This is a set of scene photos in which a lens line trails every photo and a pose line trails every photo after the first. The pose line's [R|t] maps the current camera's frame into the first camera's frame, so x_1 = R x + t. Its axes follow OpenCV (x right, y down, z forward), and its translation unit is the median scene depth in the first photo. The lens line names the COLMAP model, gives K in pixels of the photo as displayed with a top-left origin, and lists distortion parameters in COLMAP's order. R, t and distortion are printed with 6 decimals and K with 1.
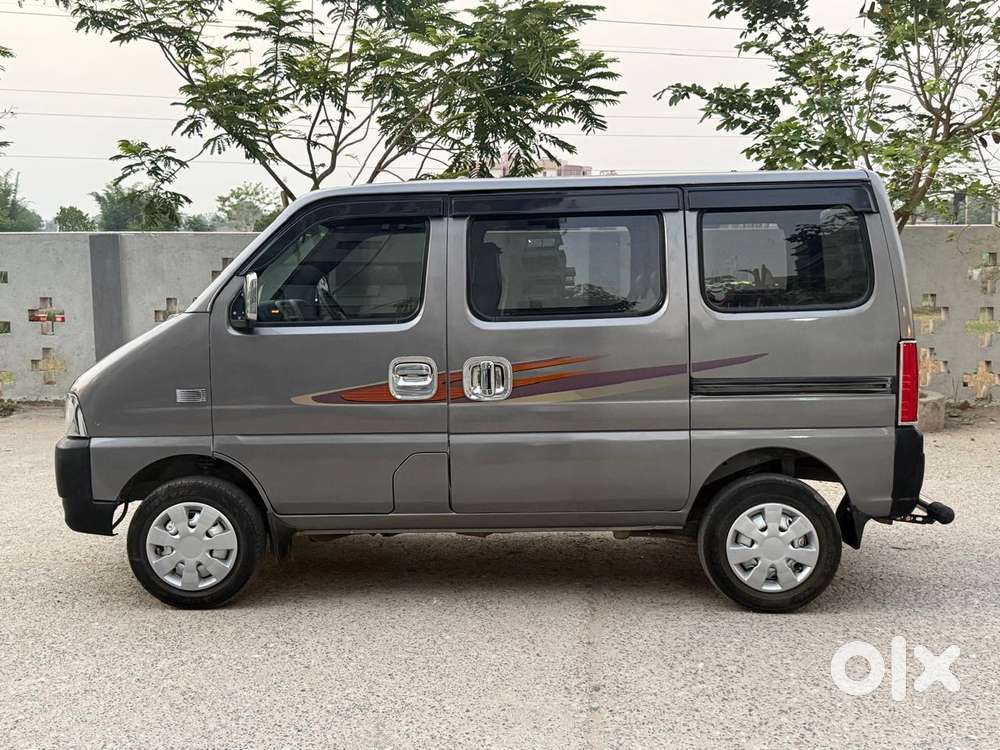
lens RADIAL K [[1090.7, 0, 500.3], [0, 1090.7, 370.3], [0, 0, 1]] dist [0.127851, 0.000000]
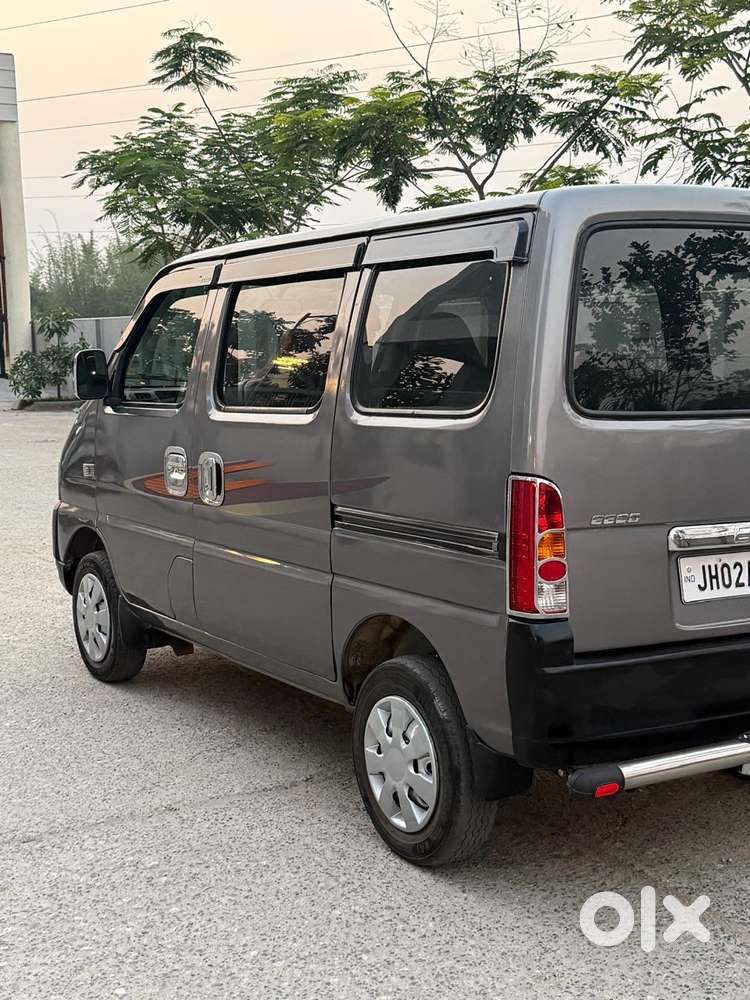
lens RADIAL K [[1366.1, 0, 377.7], [0, 1366.1, 505.2], [0, 0, 1]] dist [0.187292, 0.000000]
pose [[0.535220, 0.100770, -0.838680, 0.944416], [-0.072890, 0.994665, 0.072996, -0.059045], [0.841562, 0.022062, 0.539710, 0.534832]]
